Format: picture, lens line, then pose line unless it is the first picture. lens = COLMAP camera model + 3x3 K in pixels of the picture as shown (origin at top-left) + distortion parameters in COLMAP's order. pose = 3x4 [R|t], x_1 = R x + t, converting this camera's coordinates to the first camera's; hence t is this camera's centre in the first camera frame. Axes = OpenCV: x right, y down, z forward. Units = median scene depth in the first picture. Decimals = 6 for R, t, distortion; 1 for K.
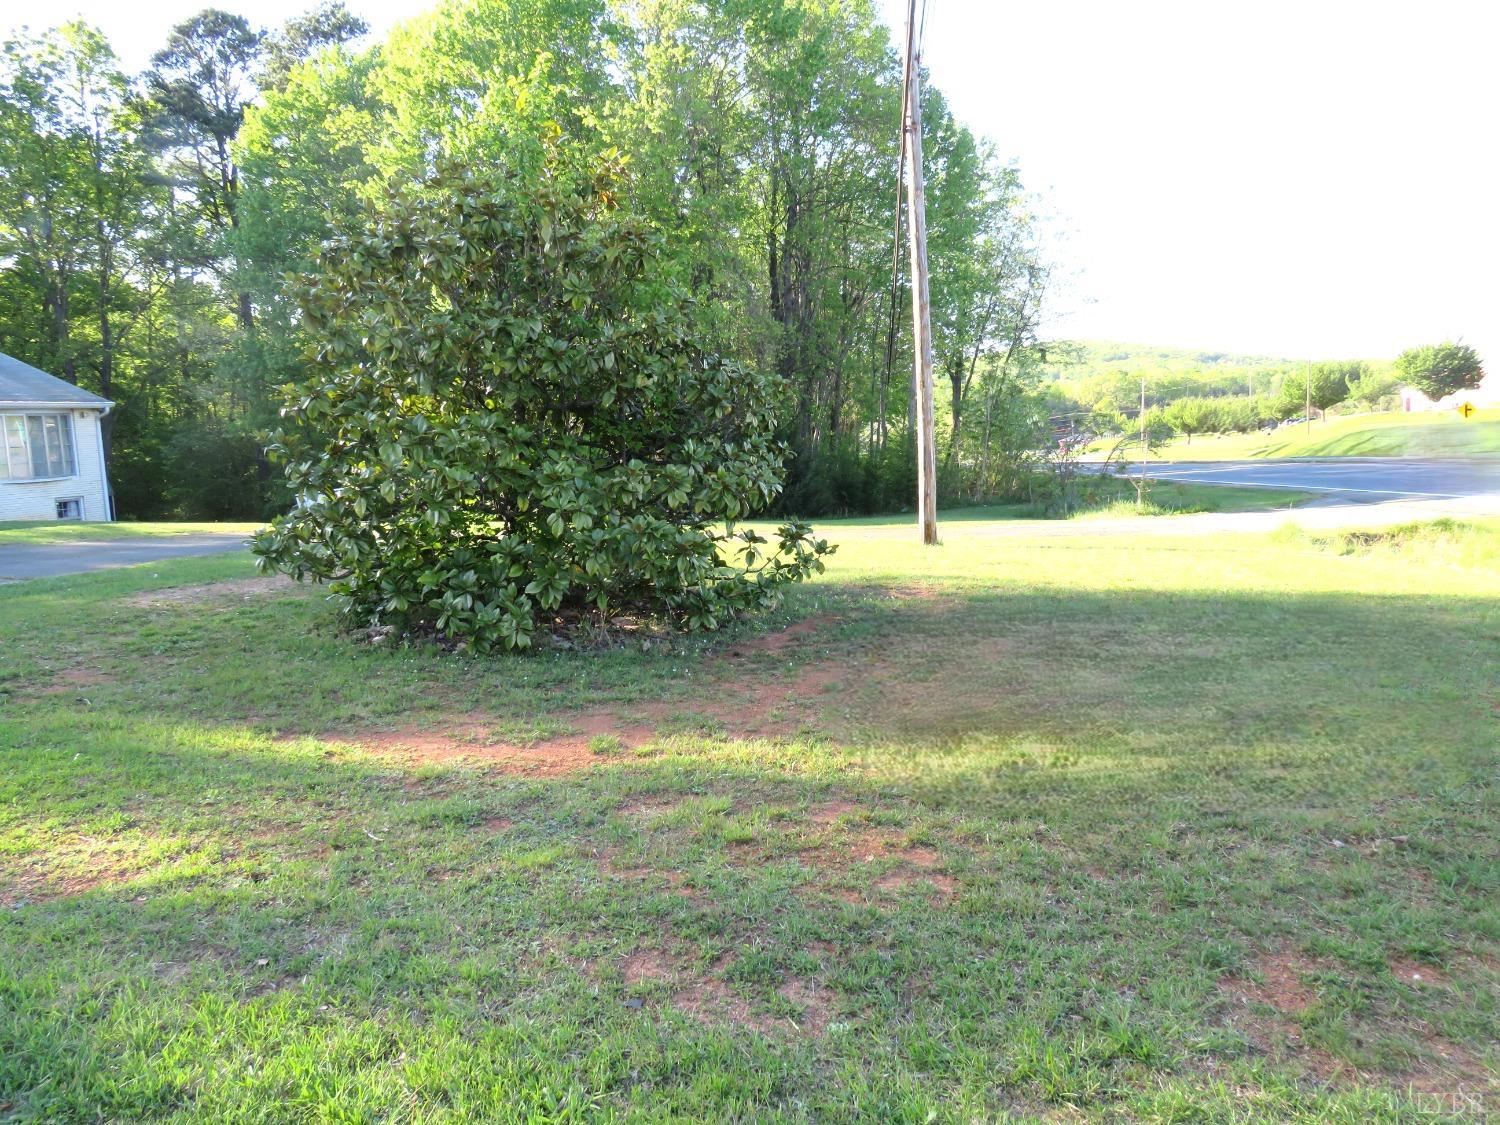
lens RADIAL K [[1041.9, 0, 750.0], [0, 1041.9, 562.5], [0, 0, 1]] dist [-0.044107, -0.000422]
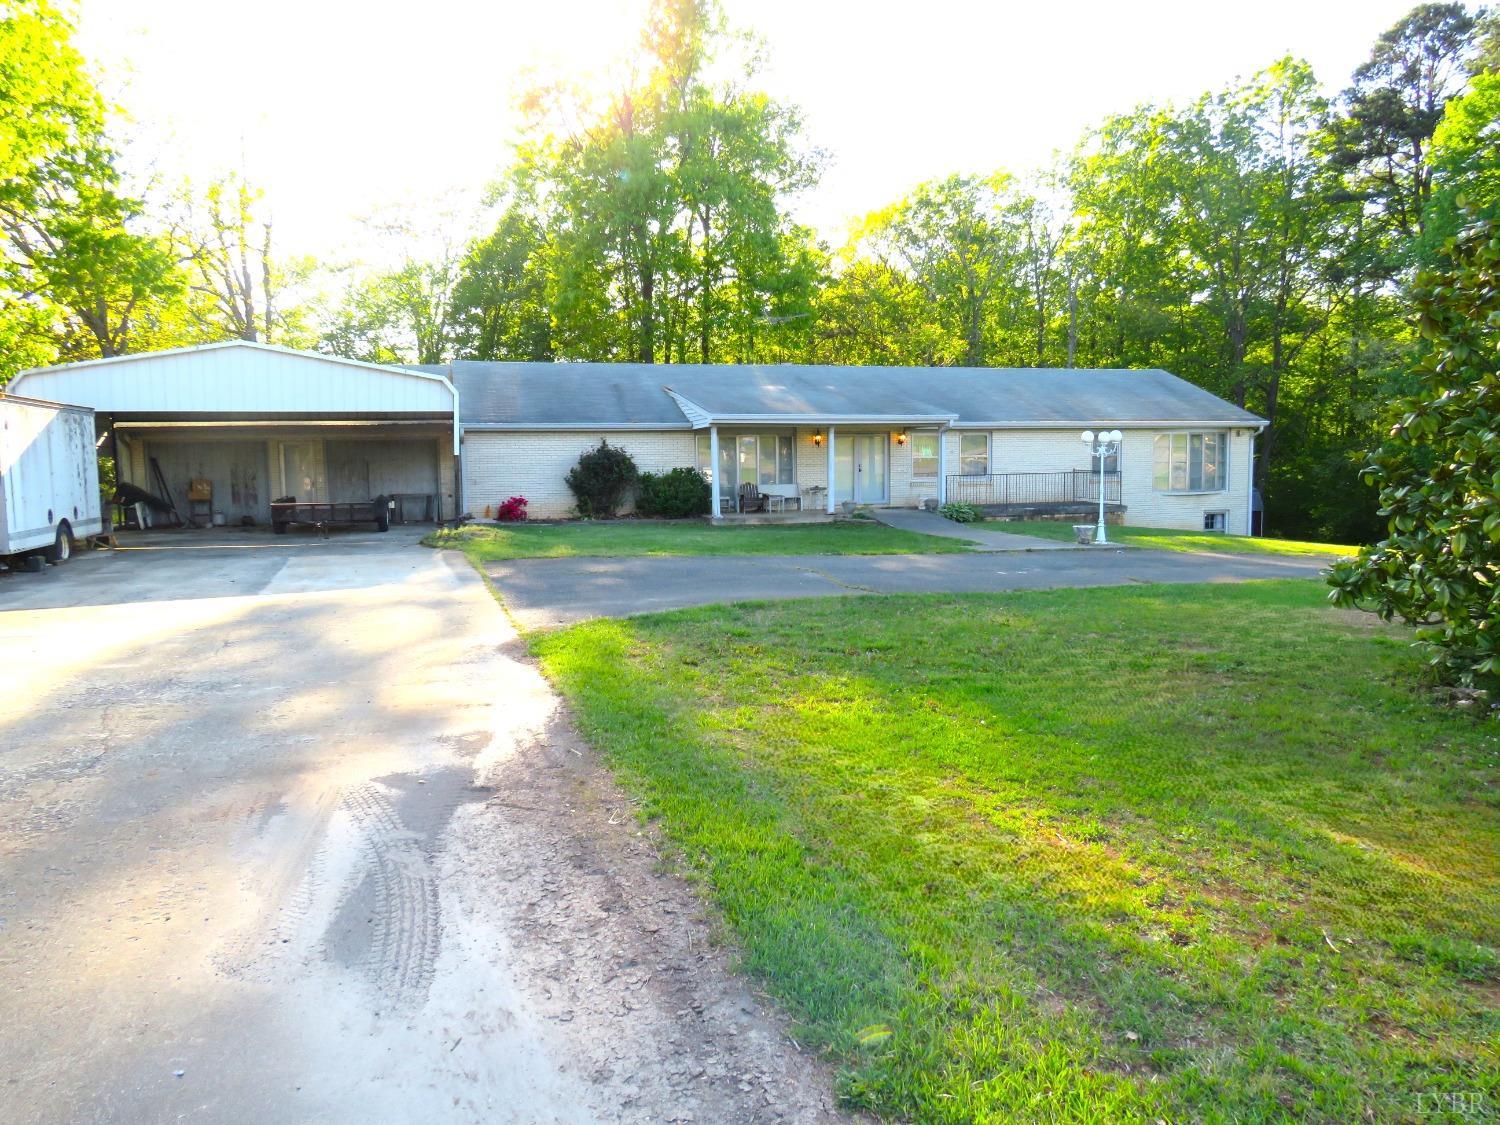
lens RADIAL K [[1046.8, 0, 750.0], [0, 1046.8, 562.5], [0, 0, 1]] dist [-0.040083, 0.013571]
pose [[0.521845, 0.095431, -0.847686, 0.001574], [-0.111211, 0.992853, 0.043310, -0.000527], [0.845760, 0.071671, 0.528728, 0.003729]]
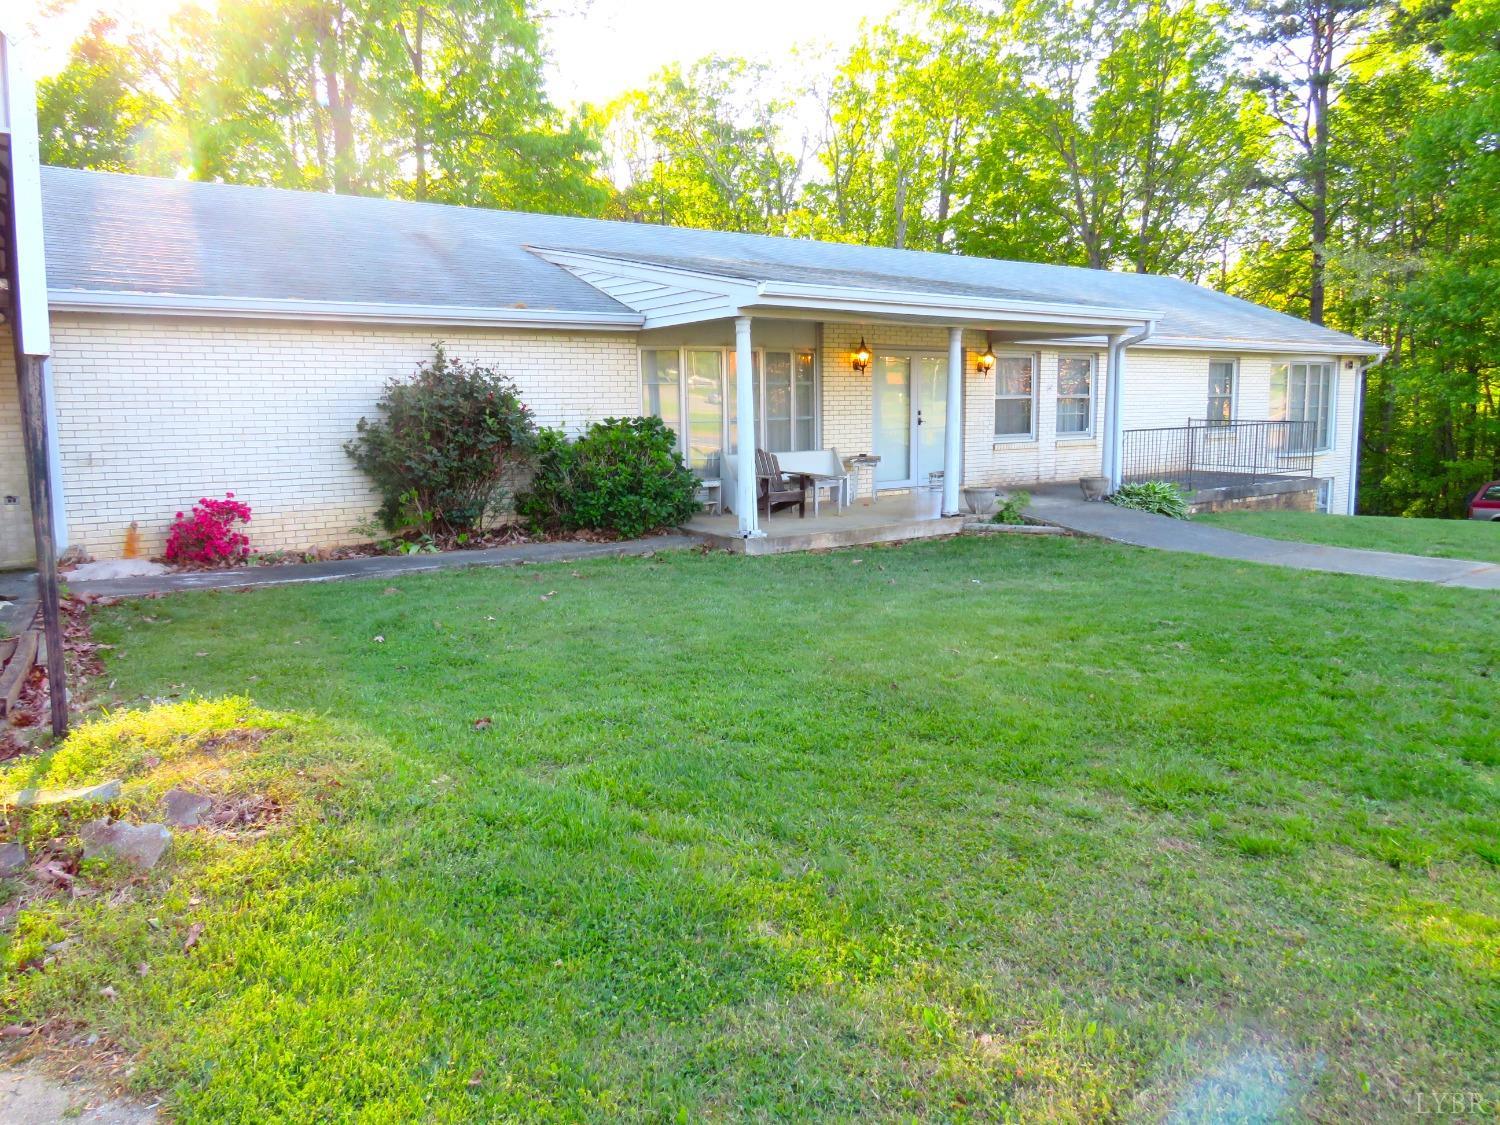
lens RADIAL K [[1046.8, 0, 750.0], [0, 1046.8, 562.5], [0, 0, 1]] dist [-0.040083, 0.013571]
pose [[0.774358, 0.105431, -0.623902, -0.137757], [-0.087716, 0.994387, 0.059169, -0.002846], [0.626638, 0.008908, 0.779260, 0.043014]]
